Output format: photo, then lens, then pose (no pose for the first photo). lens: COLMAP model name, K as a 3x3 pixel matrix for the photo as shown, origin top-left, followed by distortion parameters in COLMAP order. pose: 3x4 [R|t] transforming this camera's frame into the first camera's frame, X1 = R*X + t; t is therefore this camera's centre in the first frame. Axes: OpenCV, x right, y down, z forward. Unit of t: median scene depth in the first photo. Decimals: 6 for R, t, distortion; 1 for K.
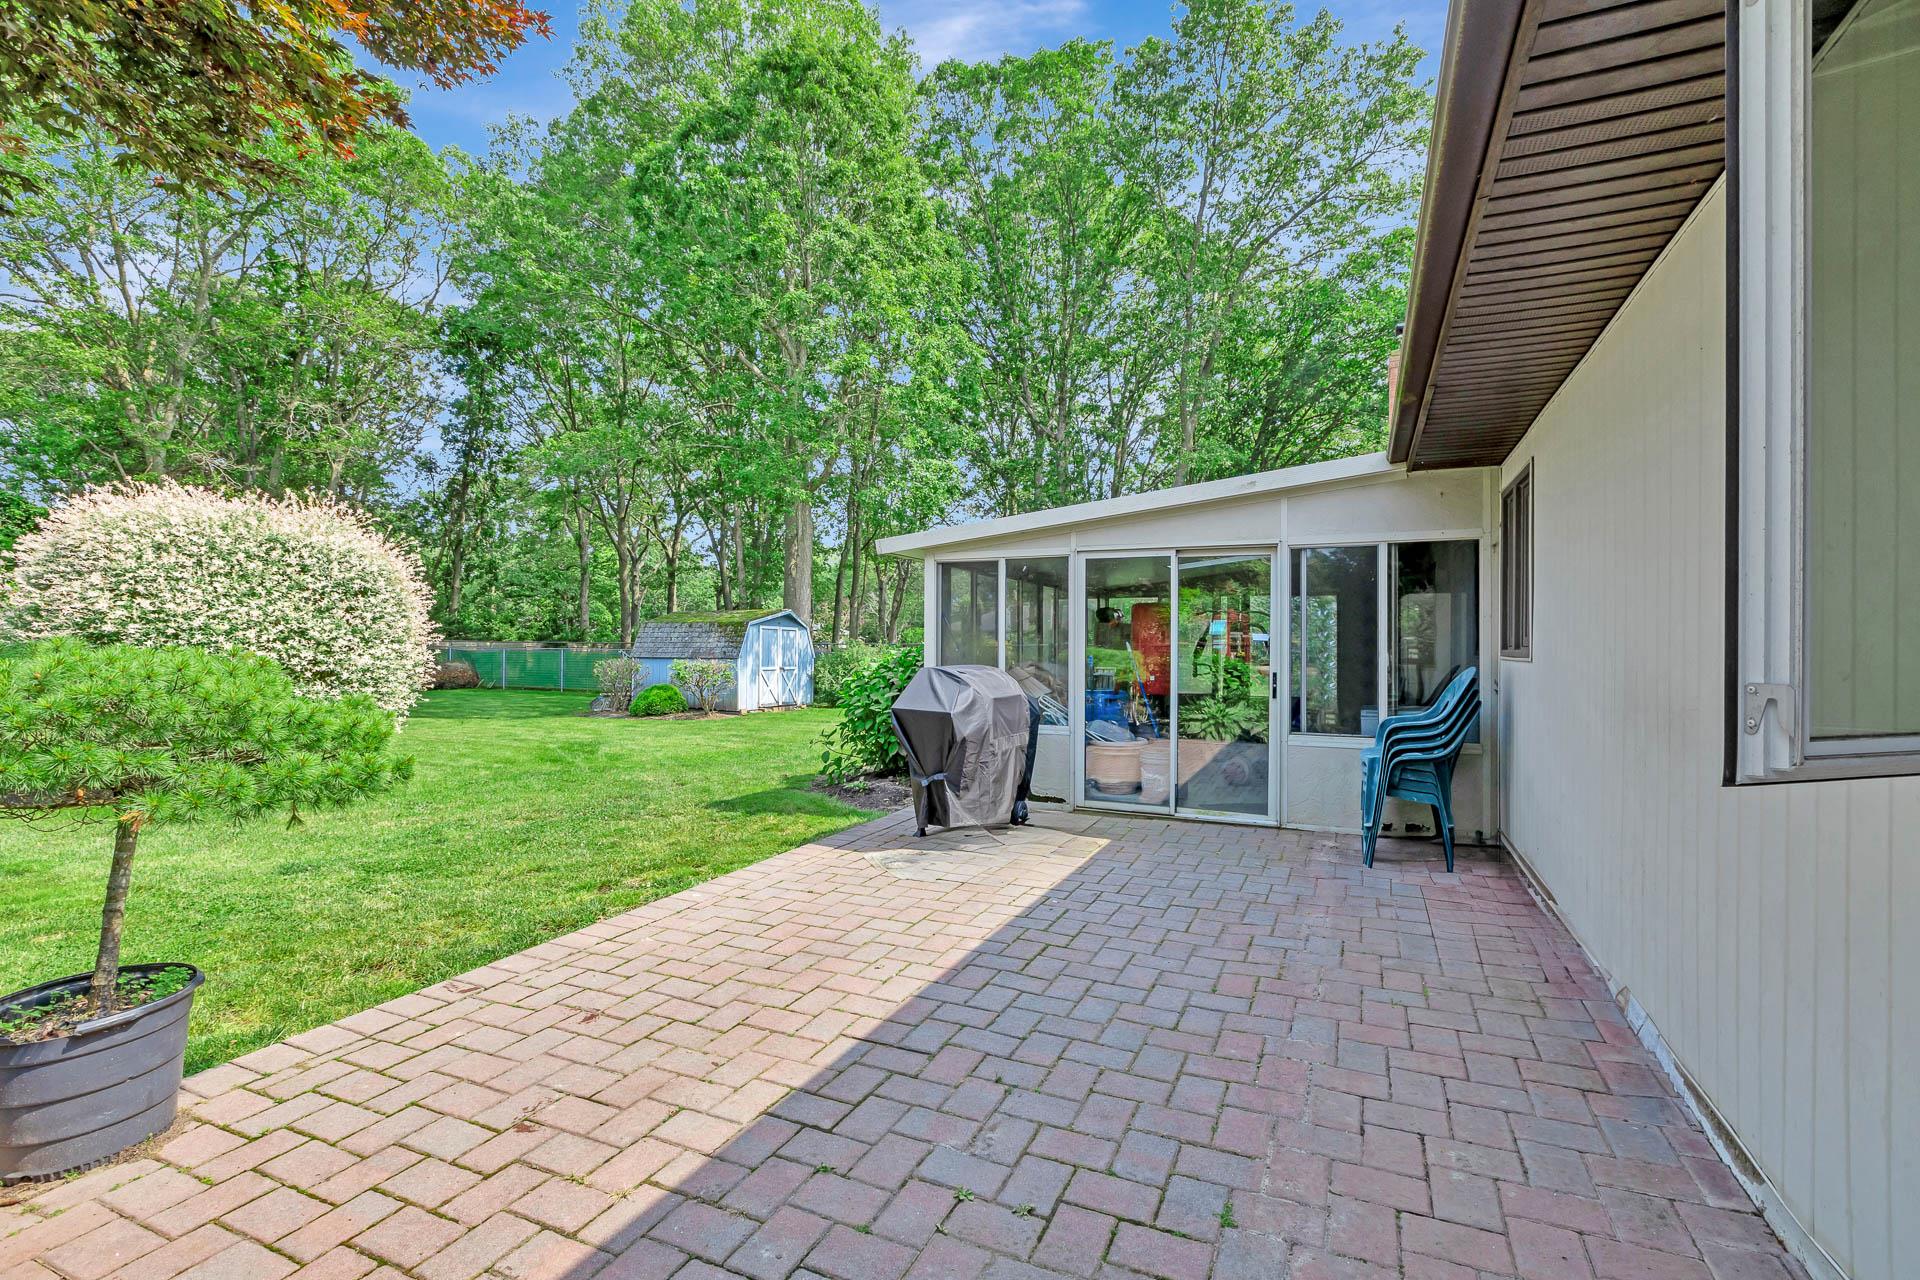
lens RADIAL K [[865.3, 0, 961.2], [0, 865.3, 643.1], [0, 0, 1]] dist [0.003760, 0.001094]
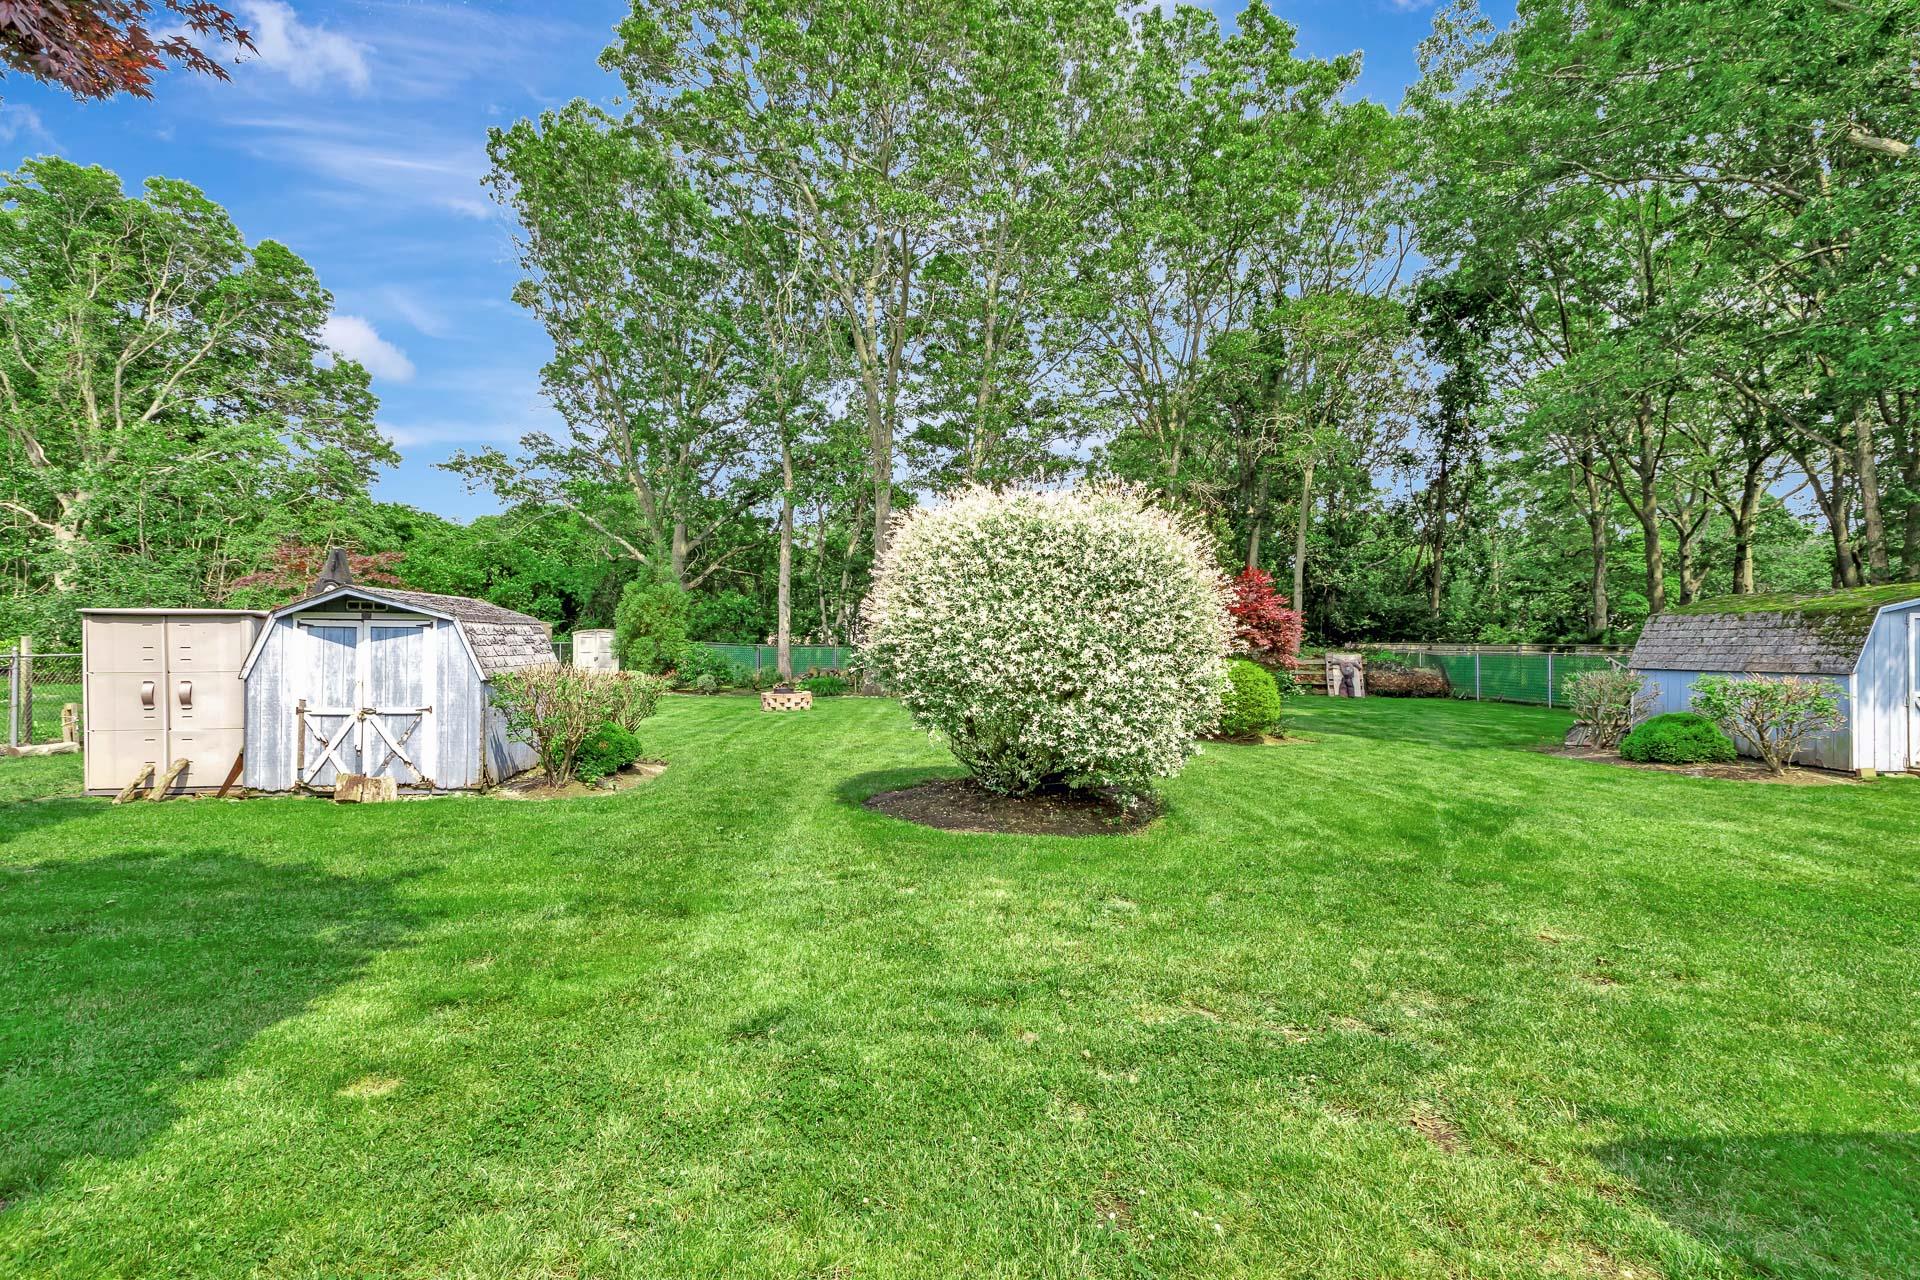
lens RADIAL K [[865.3, 0, 950.9], [0, 865.3, 648.2], [0, 0, 1]] dist [0.003760, 0.001094]
pose [[0.476771, -0.004830, -0.879014, -0.026466], [0.007378, 0.999972, -0.001493, -0.001322], [0.878997, -0.005773, 0.476793, 0.136821]]
